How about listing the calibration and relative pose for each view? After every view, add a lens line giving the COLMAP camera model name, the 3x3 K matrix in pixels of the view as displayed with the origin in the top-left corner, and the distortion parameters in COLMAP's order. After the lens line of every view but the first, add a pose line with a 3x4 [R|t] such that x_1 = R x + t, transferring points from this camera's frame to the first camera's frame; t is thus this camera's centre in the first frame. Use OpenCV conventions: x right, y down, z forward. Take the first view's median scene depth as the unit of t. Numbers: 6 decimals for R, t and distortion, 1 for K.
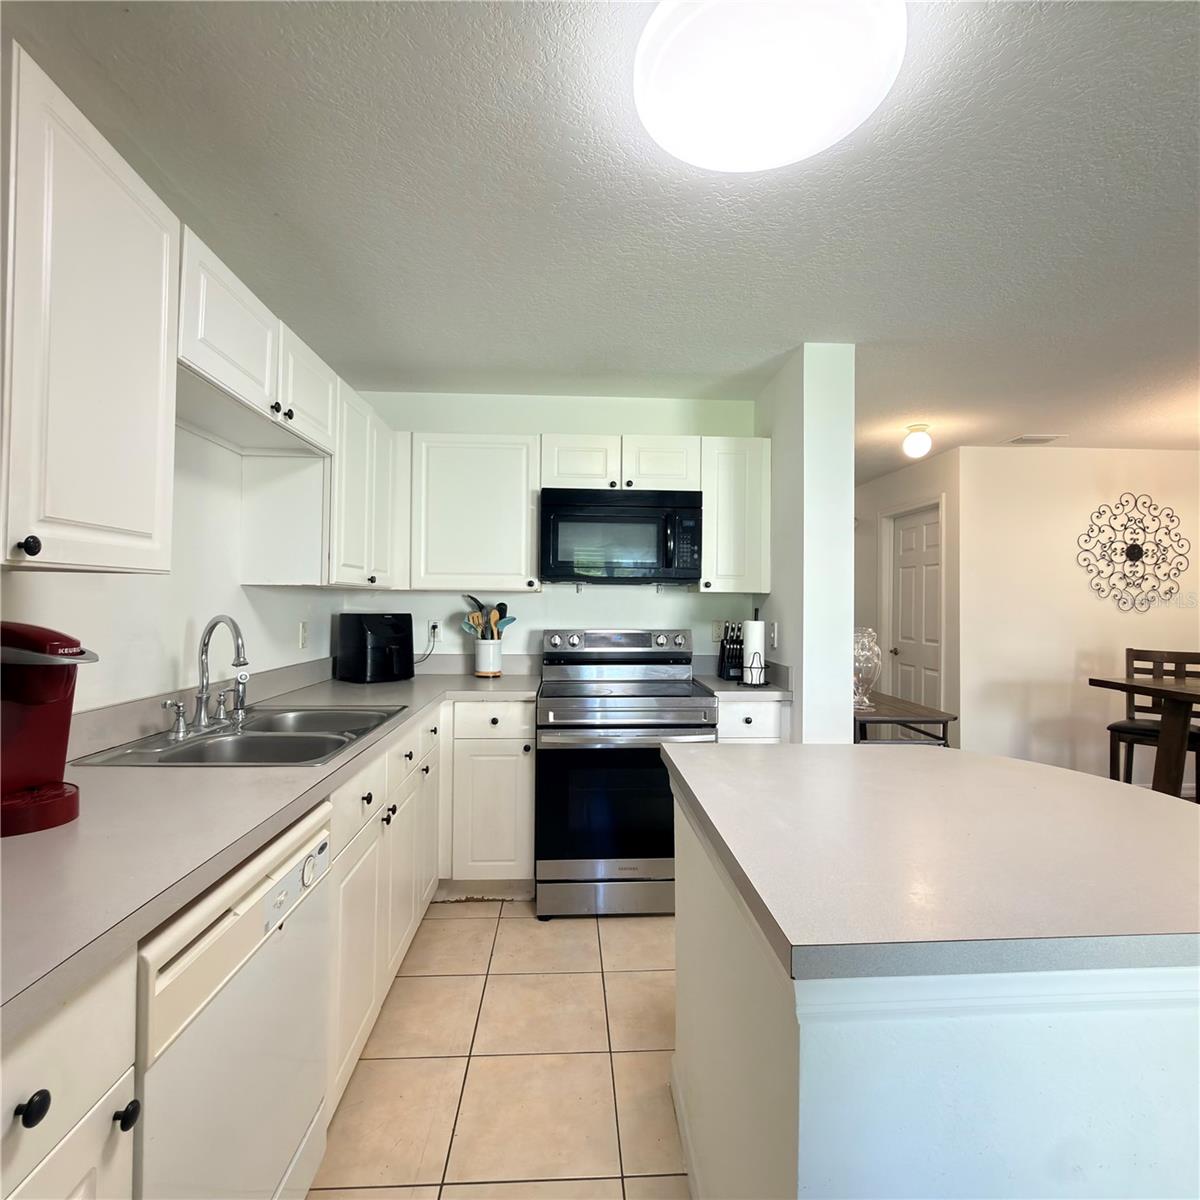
lens RADIAL K [[636.1, 0, 600.1], [0, 636.1, 598.2], [0, 0, 1]] dist [0.000569, -0.002698]
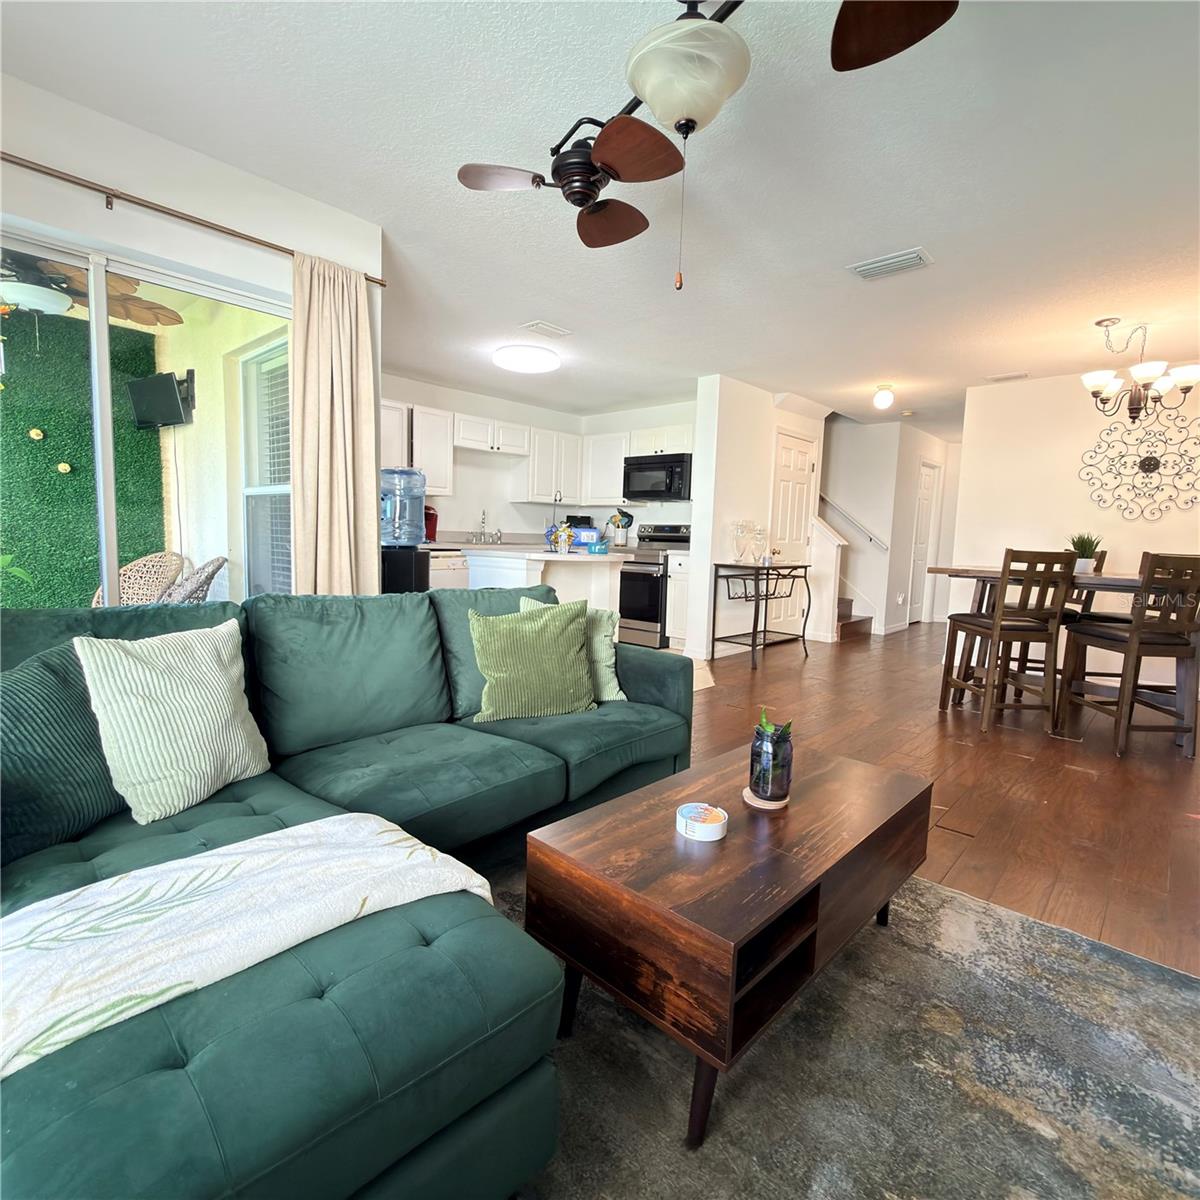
lens RADIAL K [[636.1, 0, 600.1], [0, 636.1, 598.2], [0, 0, 1]] dist [0.000569, -0.002698]
pose [[0.696271, 0.085486, -0.712670, 0.979391], [-0.019204, 0.994746, 0.100559, 0.061220], [0.717522, -0.056331, 0.694254, -0.409947]]
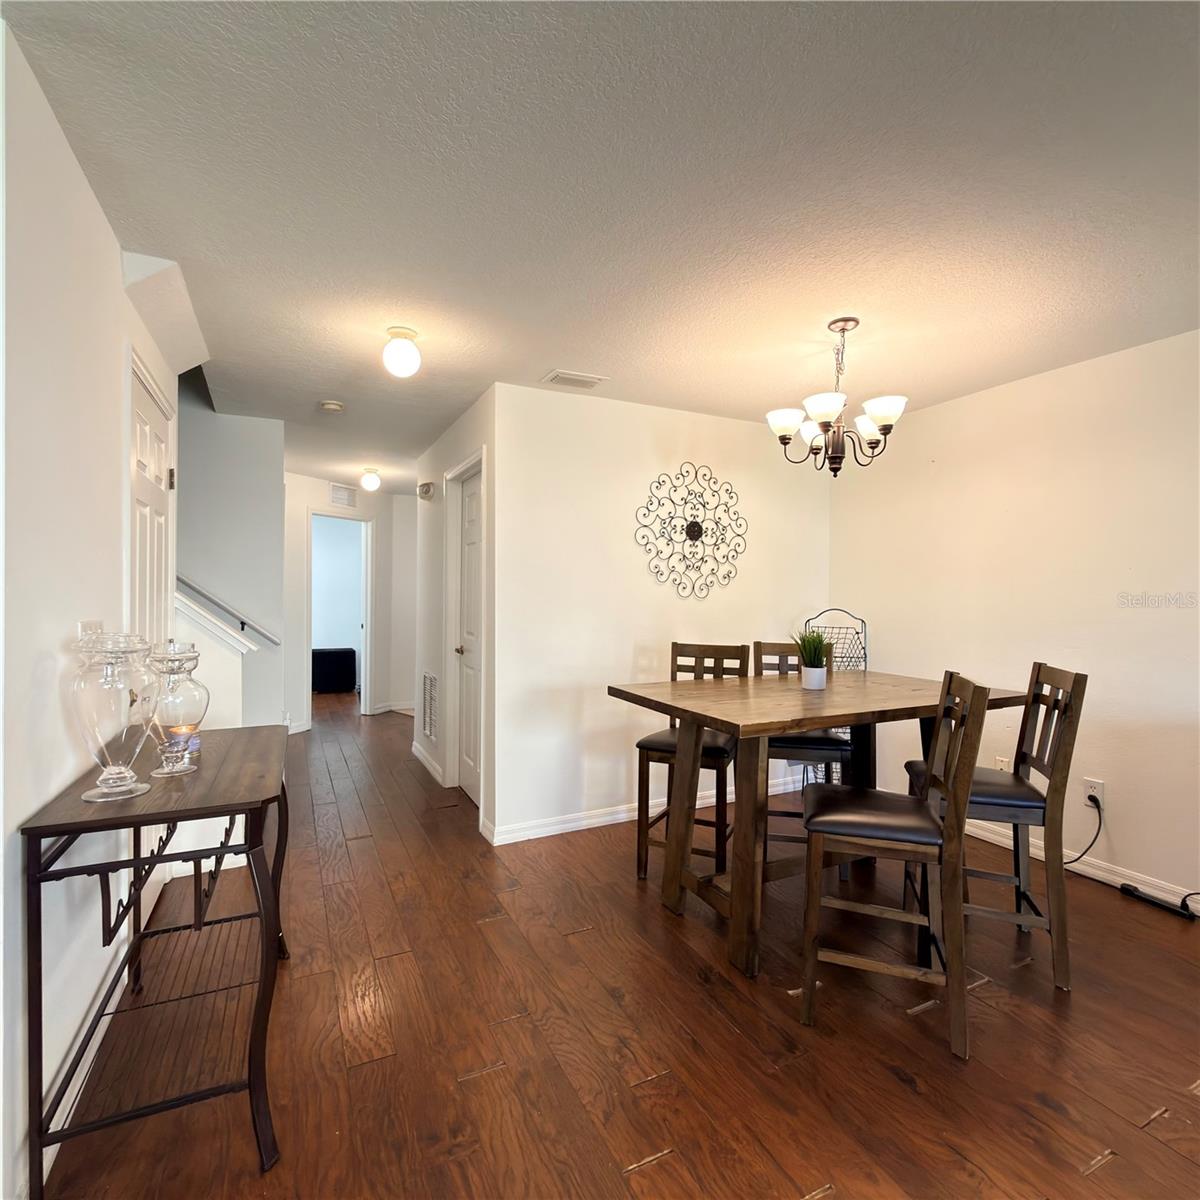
lens RADIAL K [[636.1, 0, 600.1], [0, 636.1, 598.2], [0, 0, 1]] dist [0.000569, -0.002698]
pose [[0.914942, -0.006771, 0.403529, 0.366802], [-0.000846, 0.999825, 0.018695, 0.004933], [-0.403584, -0.017446, 0.914776, 0.246699]]
